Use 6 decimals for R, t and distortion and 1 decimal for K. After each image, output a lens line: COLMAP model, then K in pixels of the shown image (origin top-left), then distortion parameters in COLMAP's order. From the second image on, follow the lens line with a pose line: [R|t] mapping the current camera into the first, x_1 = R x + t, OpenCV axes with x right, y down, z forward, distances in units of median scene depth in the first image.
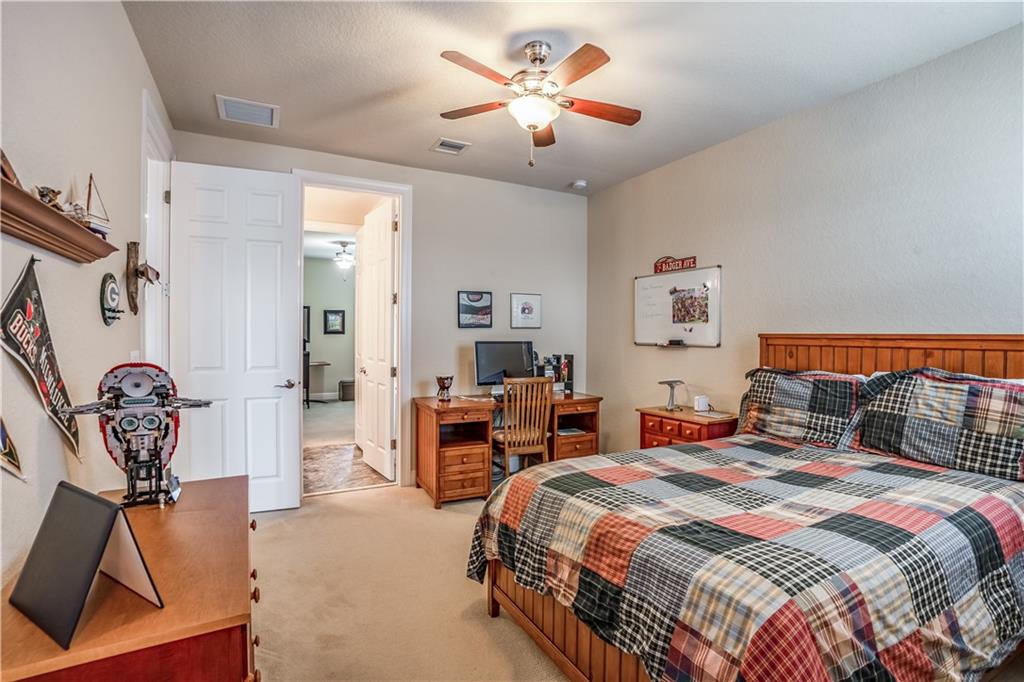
lens RADIAL K [[495.6, 0, 512.0], [0, 495.6, 341.0], [0, 0, 1]] dist [-0.002458, -0.000117]
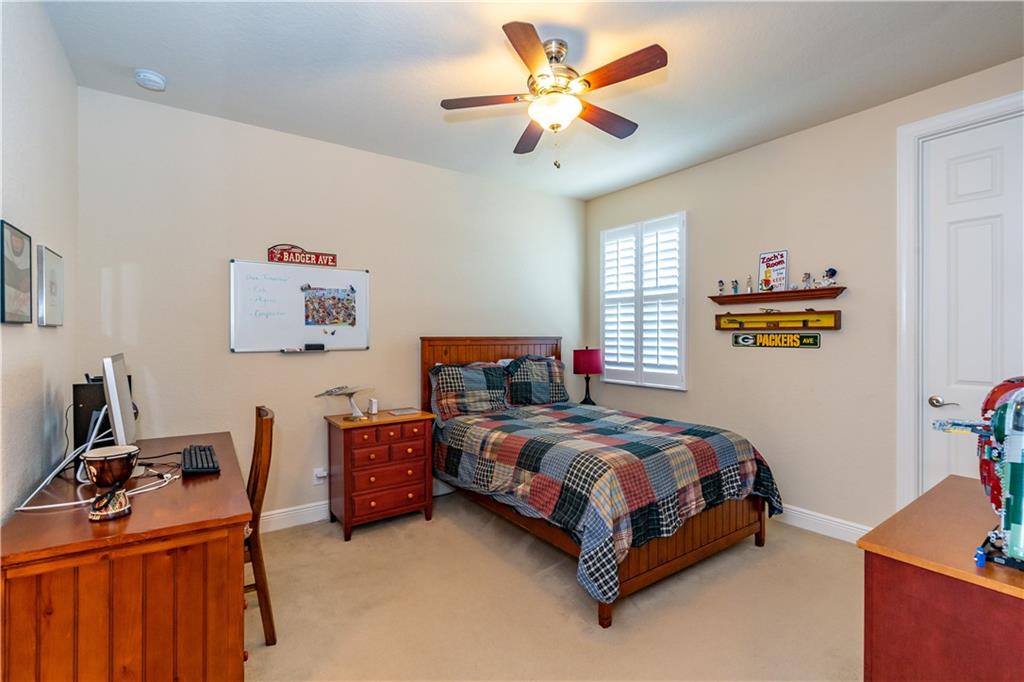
lens RADIAL K [[469.6, 0, 512.0], [0, 469.6, 341.0], [0, 0, 1]] dist [-0.001892, 0.000385]
pose [[-0.125948, -0.012018, 0.991964, -0.560018], [0.016272, 0.999767, 0.014179, -0.014477], [-0.991903, 0.017927, -0.125723, 0.788805]]
